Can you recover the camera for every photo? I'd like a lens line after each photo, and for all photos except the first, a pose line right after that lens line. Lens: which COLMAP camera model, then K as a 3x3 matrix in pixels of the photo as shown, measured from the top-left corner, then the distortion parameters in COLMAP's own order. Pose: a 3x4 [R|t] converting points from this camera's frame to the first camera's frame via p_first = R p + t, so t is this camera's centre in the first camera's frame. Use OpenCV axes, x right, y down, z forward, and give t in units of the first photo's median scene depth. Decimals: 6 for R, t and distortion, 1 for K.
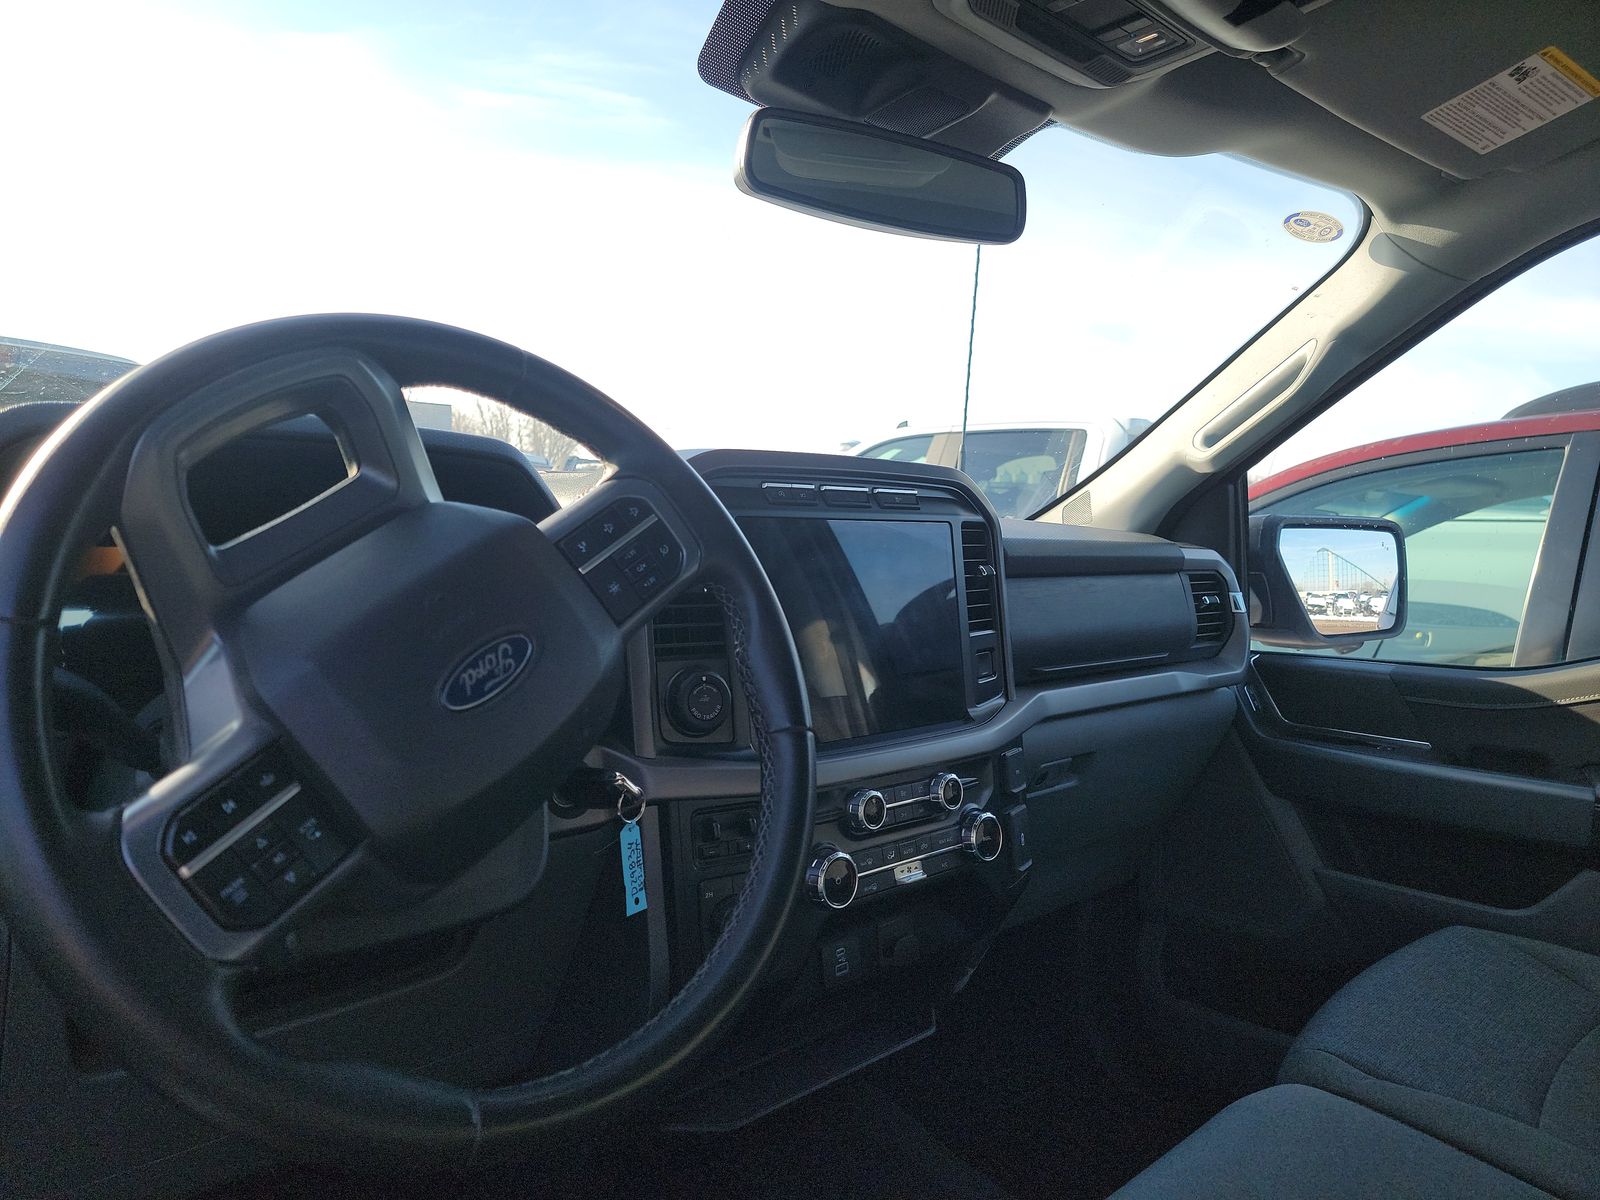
lens RADIAL K [[1133.5, 0, 789.7], [0, 1133.5, 603.7], [0, 0, 1]] dist [0.078641, -0.058793]
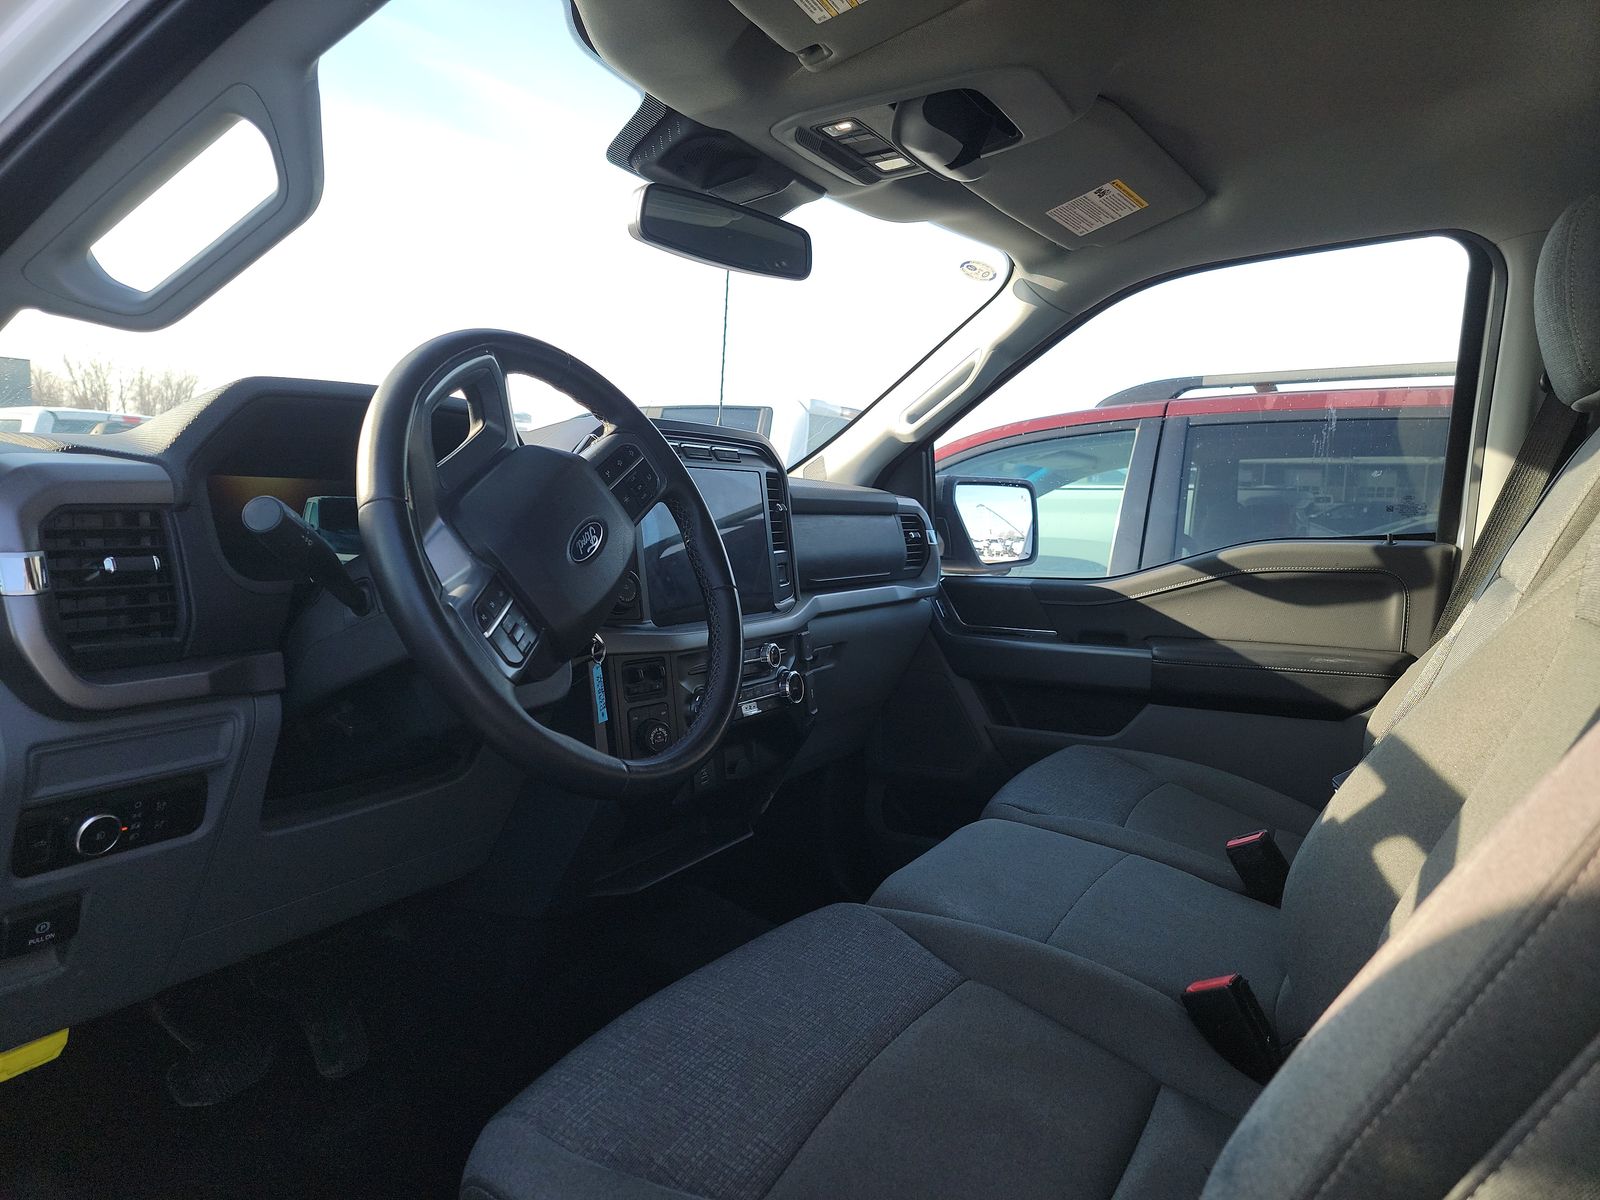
lens RADIAL K [[1133.5, 0, 807.3], [0, 1133.5, 596.9], [0, 0, 1]] dist [0.078641, -0.058793]
pose [[0.954589, -0.028921, 0.296519, -0.207828], [0.024381, 0.999522, 0.018996, 0.053769], [-0.296926, -0.010904, 0.954838, -0.339329]]
